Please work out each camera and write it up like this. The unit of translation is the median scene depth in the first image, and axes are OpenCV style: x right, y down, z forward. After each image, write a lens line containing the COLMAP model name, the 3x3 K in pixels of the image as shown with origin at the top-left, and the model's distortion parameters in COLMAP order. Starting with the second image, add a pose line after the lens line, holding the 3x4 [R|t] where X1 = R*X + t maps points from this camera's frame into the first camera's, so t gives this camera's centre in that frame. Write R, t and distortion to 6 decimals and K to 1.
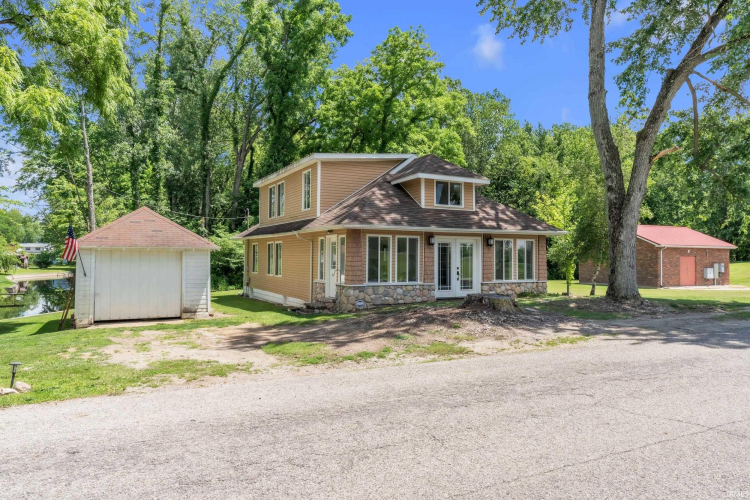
lens RADIAL K [[500.8, 0, 375.0], [0, 500.8, 250.0], [0, 0, 1]] dist [0.004163, 0.002493]
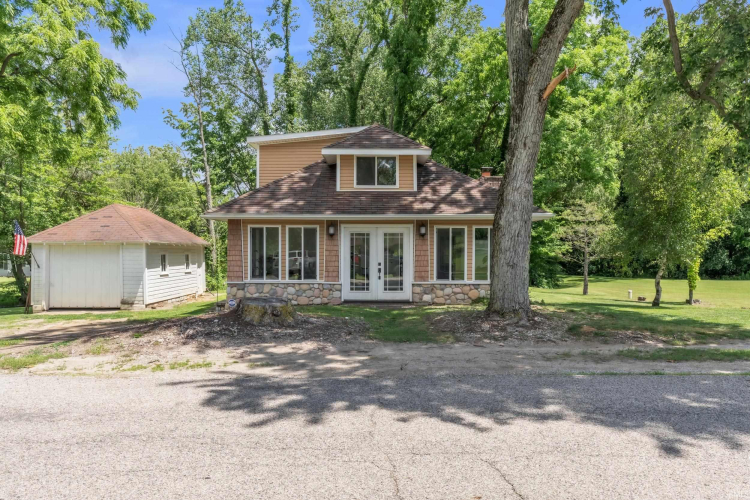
lens RADIAL K [[518.1, 0, 370.1], [0, 518.1, 270.7], [0, 0, 1]] dist [0.003419, -0.003212]
pose [[0.885057, 0.013960, -0.465274, 0.531401], [0.008327, 0.998915, 0.045811, 0.008401], [0.465409, -0.044420, 0.883980, 0.257244]]
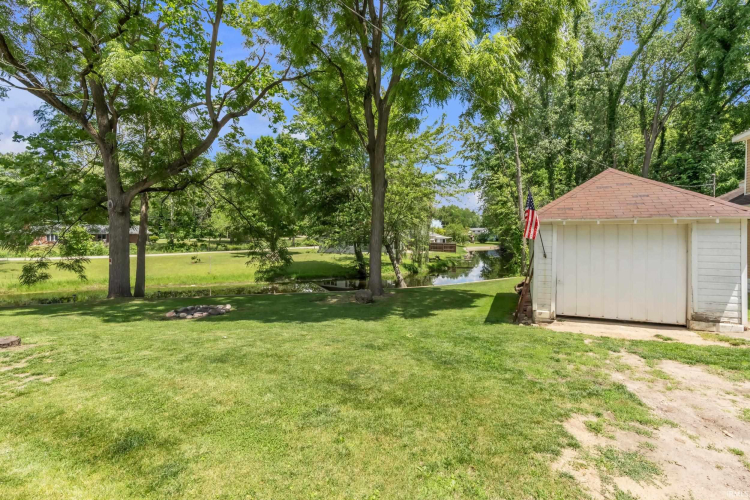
lens RADIAL K [[342.6, 0, 375.0], [0, 342.6, 240.5], [0, 0, 1]] dist [-0.000037, -0.000003]
pose [[0.632907, 0.007521, -0.774192, -0.274340], [0.013231, 0.999702, 0.020528, 0.008288], [0.774115, -0.023236, 0.632618, 0.373936]]
